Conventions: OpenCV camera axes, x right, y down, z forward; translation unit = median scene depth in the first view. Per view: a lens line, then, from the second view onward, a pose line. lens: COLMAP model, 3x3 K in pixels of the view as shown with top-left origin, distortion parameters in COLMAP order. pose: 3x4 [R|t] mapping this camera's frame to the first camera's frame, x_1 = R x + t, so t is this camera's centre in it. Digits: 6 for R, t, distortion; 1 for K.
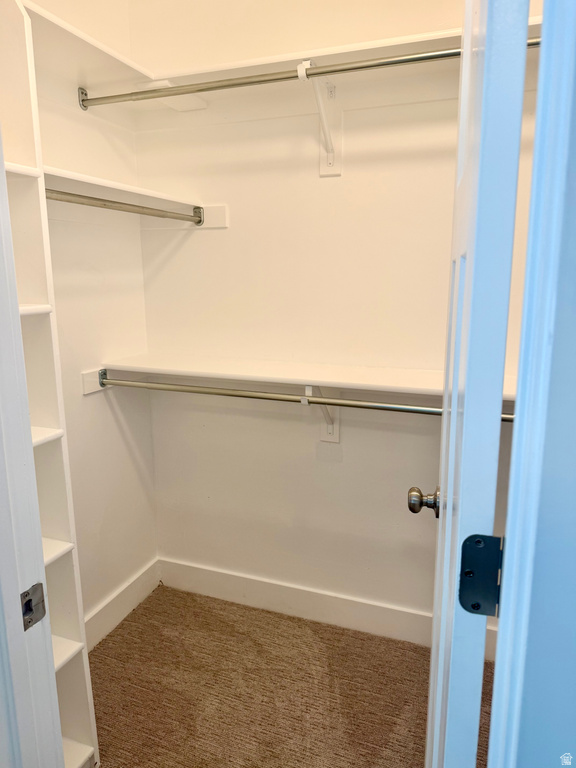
lens RADIAL K [[543.2, 0, 289.4], [0, 543.2, 377.5], [0, 0, 1]] dist [0.048435, -0.059272]
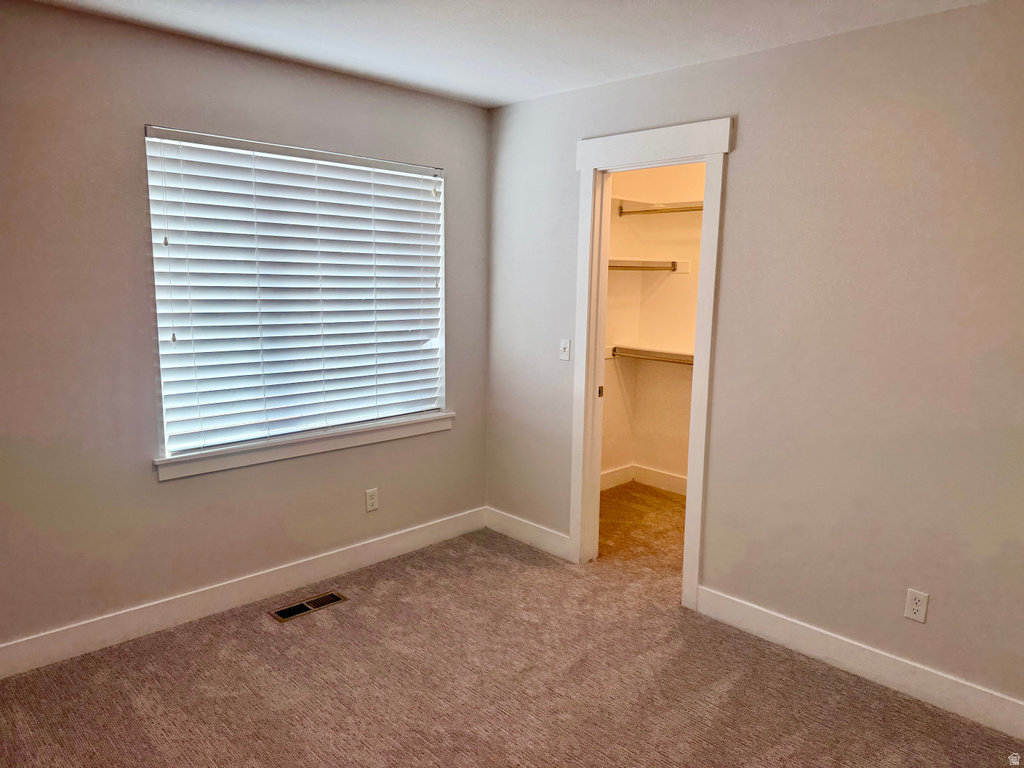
lens RADIAL K [[724.3, 0, 516.7], [0, 724.3, 385.4], [0, 0, 1]] dist [0.048435, -0.059272]
pose [[0.910032, 0.081893, -0.406368, 0.379348], [-0.107018, 0.993474, -0.039450, 0.251512], [0.400485, 0.079389, 0.912858, -1.411179]]
